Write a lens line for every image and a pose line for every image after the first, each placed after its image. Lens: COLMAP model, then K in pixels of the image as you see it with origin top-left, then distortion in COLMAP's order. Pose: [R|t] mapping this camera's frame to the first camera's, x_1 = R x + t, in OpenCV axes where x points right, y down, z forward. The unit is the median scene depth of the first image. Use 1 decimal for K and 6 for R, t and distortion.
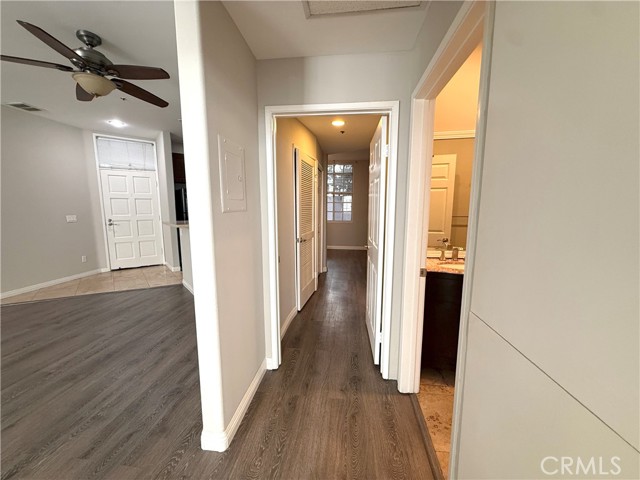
lens RADIAL K [[256.8, 0, 317.4], [0, 256.8, 241.1], [0, 0, 1]] dist [0.001232, 0.000040]
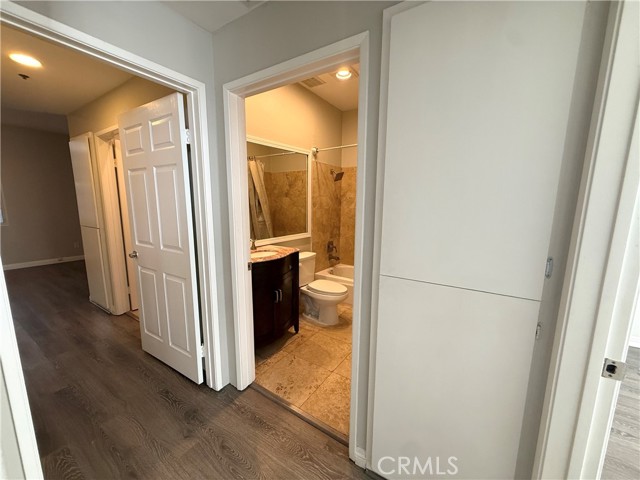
lens RADIAL K [[256.8, 0, 317.4], [0, 256.8, 241.1], [0, 0, 1]] dist [0.001232, 0.000040]
pose [[0.441033, -0.131626, 0.887786, -0.354317], [0.111822, 0.989538, 0.091162, -0.039472], [-0.890497, 0.059069, 0.451138, 0.260143]]
